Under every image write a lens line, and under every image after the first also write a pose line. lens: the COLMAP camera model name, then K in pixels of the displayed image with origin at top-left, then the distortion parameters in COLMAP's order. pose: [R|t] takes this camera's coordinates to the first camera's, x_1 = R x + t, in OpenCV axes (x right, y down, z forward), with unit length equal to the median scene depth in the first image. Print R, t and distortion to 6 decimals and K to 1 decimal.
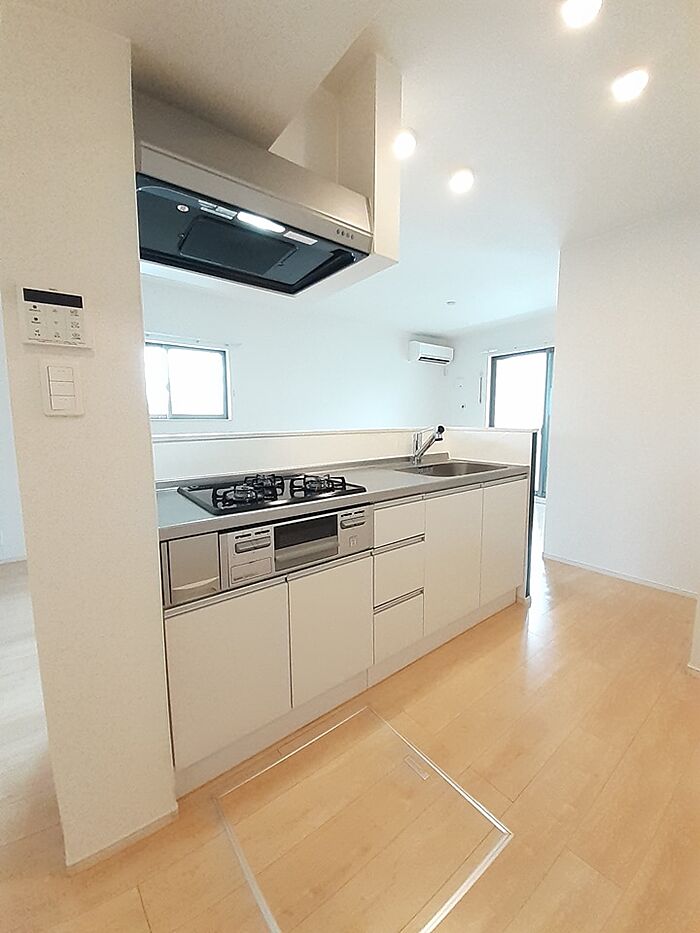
lens RADIAL K [[368.3, 0, 351.7], [0, 368.3, 459.6], [0, 0, 1]] dist [0.002472, 0.000159]
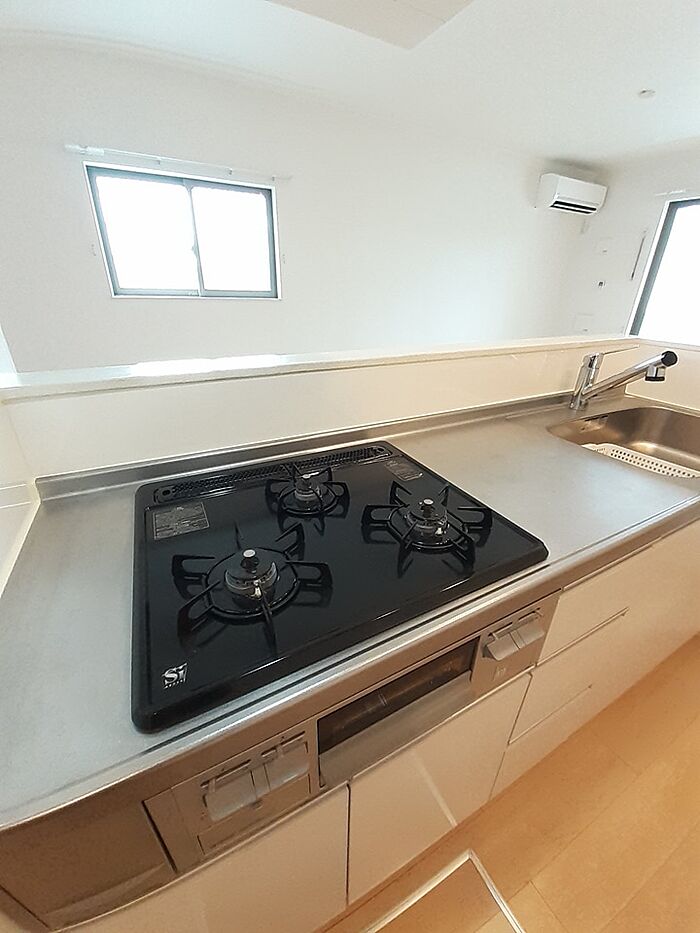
lens RADIAL K [[366.4, 0, 350.0], [0, 366.4, 466.5], [0, 0, 1]] dist [-0.022937, 0.000065]
pose [[0.983373, 0.098793, -0.152375, -0.046904], [-0.040664, 0.937560, 0.345438, -0.051534], [0.176988, -0.333499, 0.925988, 0.236651]]
